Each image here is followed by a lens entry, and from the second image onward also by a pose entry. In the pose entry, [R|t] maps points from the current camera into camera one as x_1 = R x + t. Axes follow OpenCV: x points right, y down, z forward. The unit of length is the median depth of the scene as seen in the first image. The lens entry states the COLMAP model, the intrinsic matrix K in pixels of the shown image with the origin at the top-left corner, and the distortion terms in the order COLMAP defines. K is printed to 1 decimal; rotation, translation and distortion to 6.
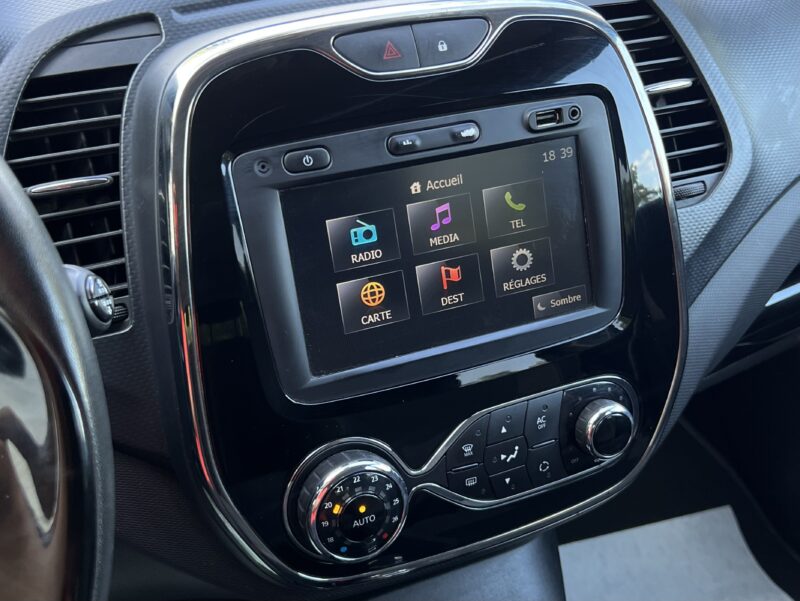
lens RADIAL K [[1030.9, 0, 399.9], [0, 1030.9, 306.9], [0, 0, 1]] dist [0.036921, 0.000000]
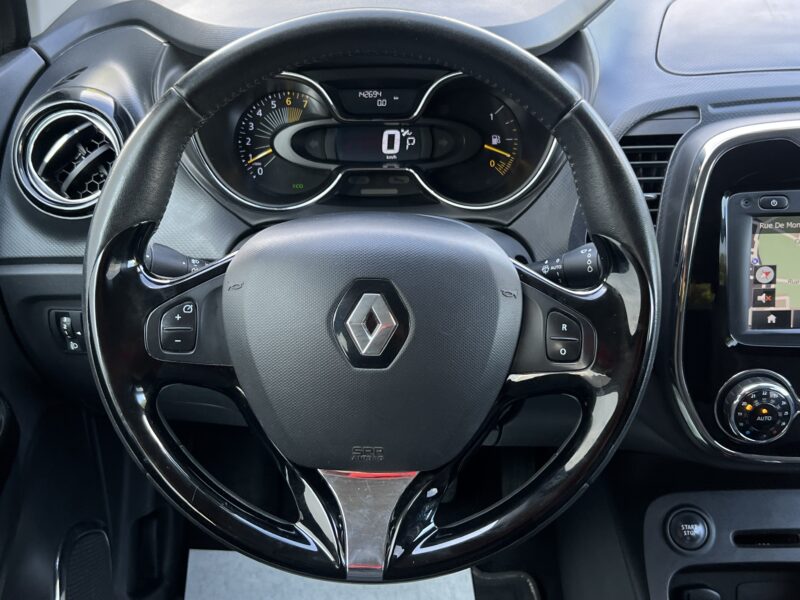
lens RADIAL K [[982.1, 0, 406.4], [0, 982.1, 304.2], [0, 0, 1]] dist [0.047133, 0.000000]
pose [[0.909413, 0.192305, -0.368763, -0.006284], [-0.194881, 0.980348, 0.030639, 0.088616], [0.367408, 0.044002, 0.929018, -0.715195]]
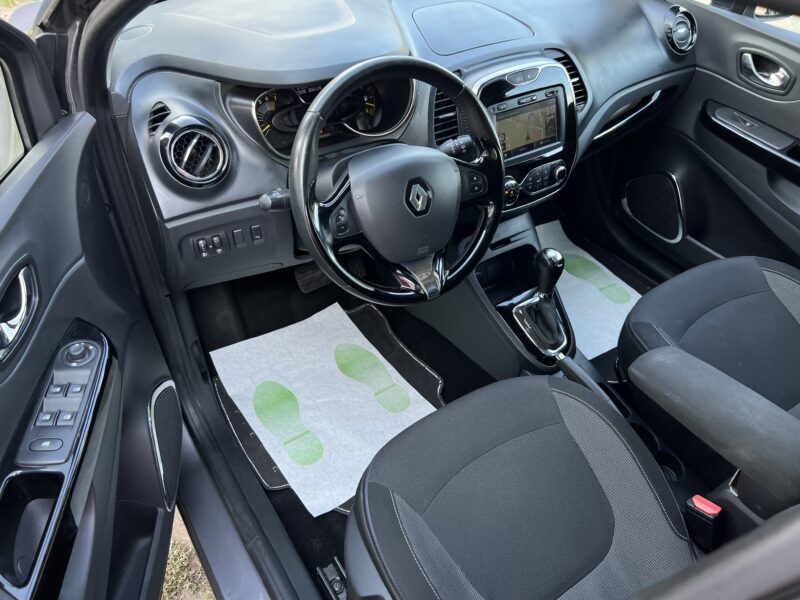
lens RADIAL K [[618.5, 0, 405.2], [0, 618.5, 302.6], [0, 0, 1]] dist [0.041277, -0.022942]
pose [[0.987301, -0.075016, 0.140032, -0.856797], [0.042365, 0.973892, 0.223022, 0.048927], [-0.153106, -0.214257, 0.964703, -1.489945]]
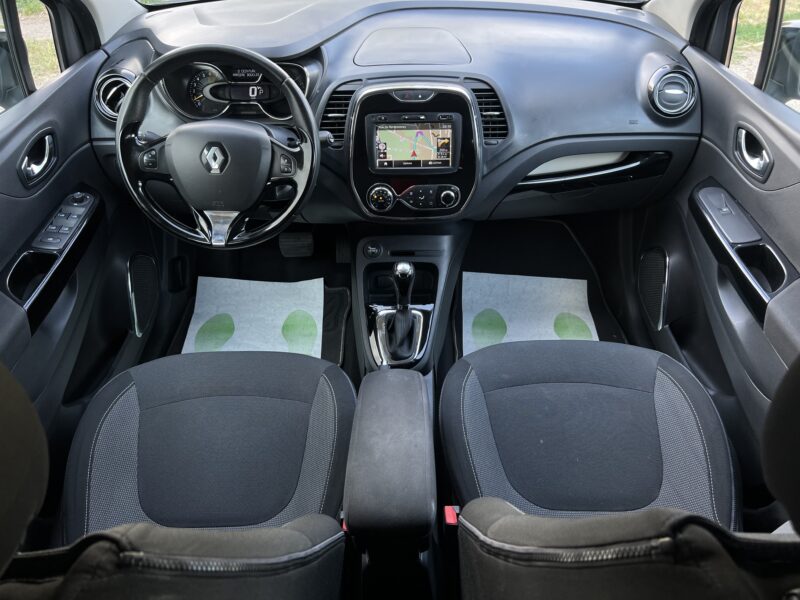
lens RADIAL K [[618.5, 0, 402.4], [0, 618.5, 303.3], [0, 0, 1]] dist [0.041277, -0.022942]
pose [[0.909376, 0.257516, -0.326680, 1.058307], [-0.200682, 0.959497, 0.197719, 0.080559], [0.364364, -0.114242, 0.924223, -1.542302]]
